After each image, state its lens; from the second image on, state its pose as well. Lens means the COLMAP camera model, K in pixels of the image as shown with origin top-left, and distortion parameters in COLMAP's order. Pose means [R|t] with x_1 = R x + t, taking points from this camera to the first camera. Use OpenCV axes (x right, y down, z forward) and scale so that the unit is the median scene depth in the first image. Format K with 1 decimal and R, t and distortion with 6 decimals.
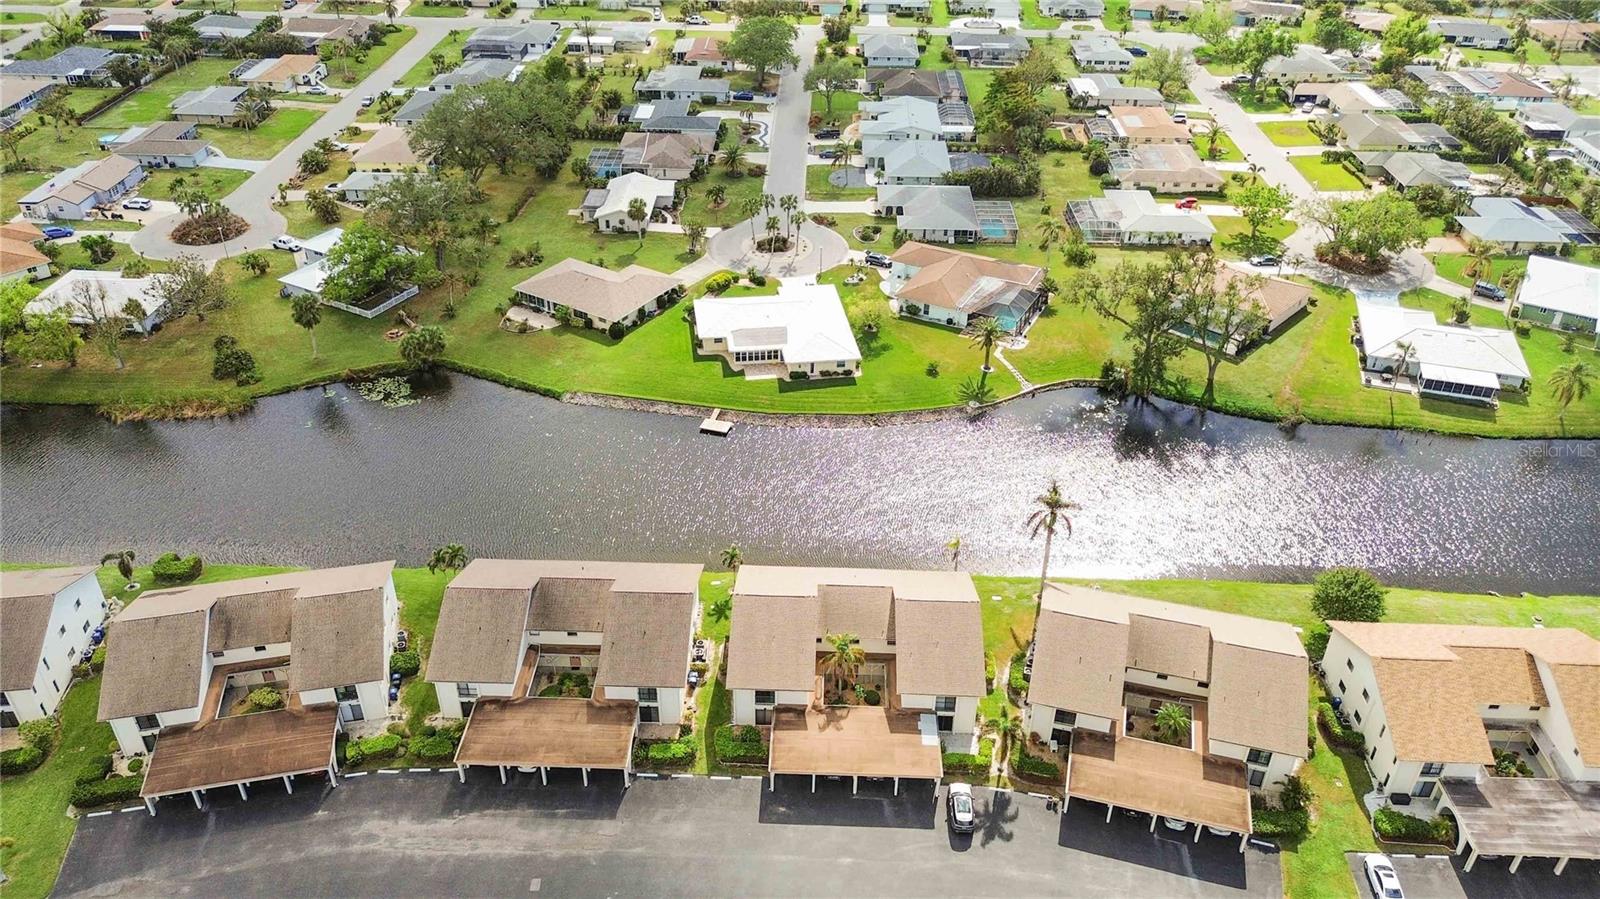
lens RADIAL K [[1160.3, 0, 800.0], [0, 1160.3, 449.5], [0, 0, 1]] dist [0.067091, -0.068610]
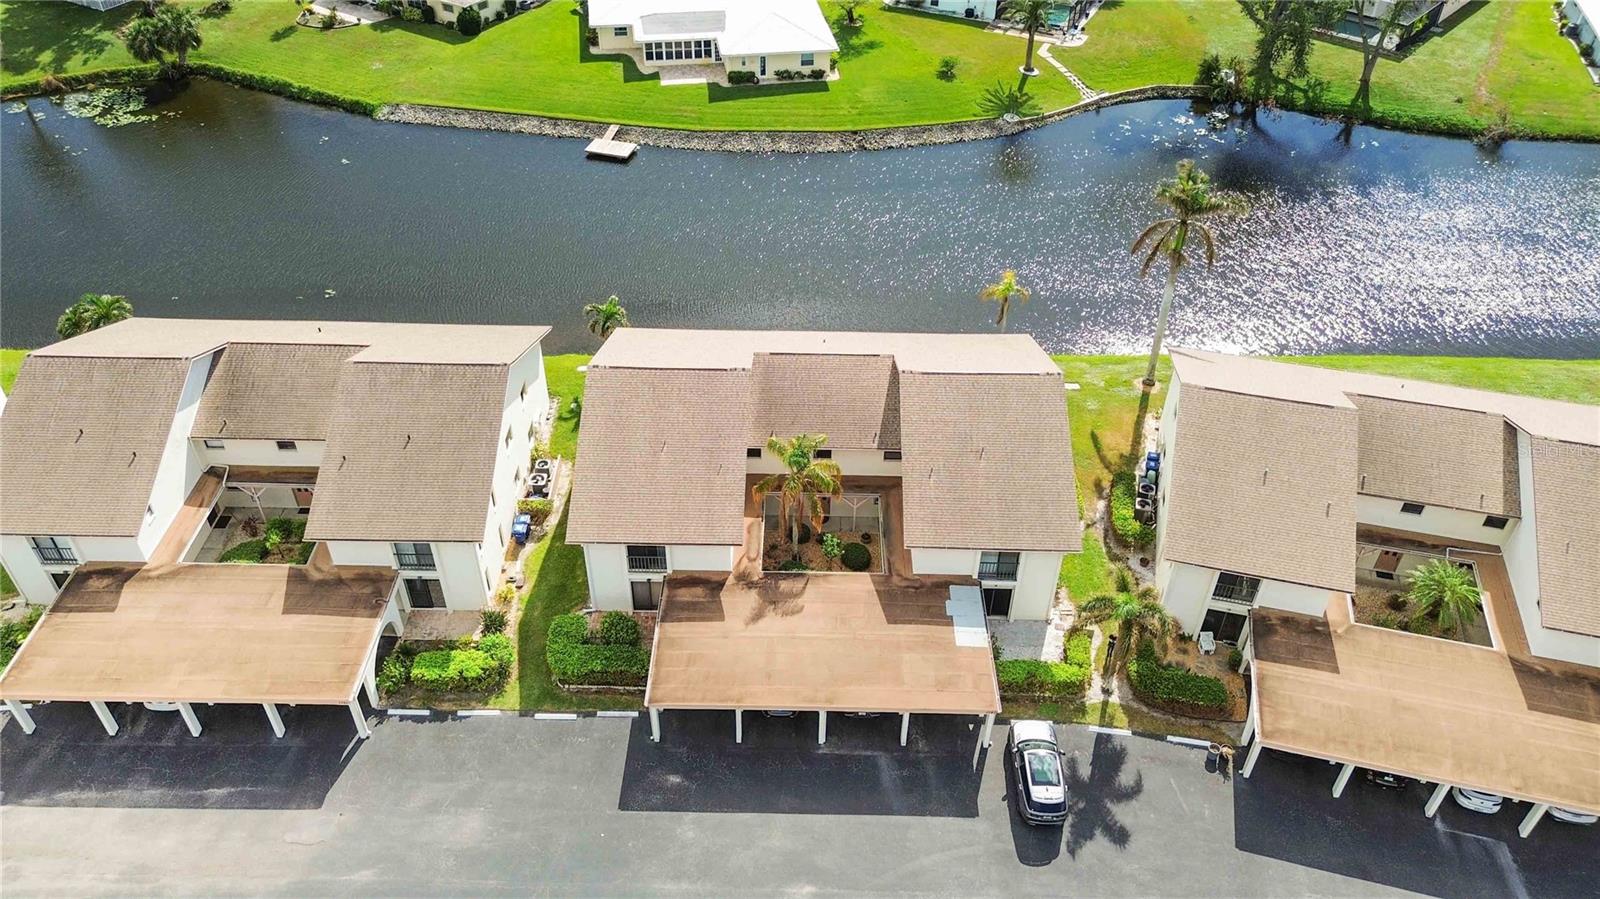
lens RADIAL K [[1160.3, 0, 800.0], [0, 1160.3, 449.5], [0, 0, 1]] dist [0.067091, -0.068610]
pose [[0.999848, -0.011039, 0.013502, 0.030749], [0.009475, 0.993788, 0.110885, 0.108818], [-0.014643, -0.110740, 0.993742, 0.493843]]
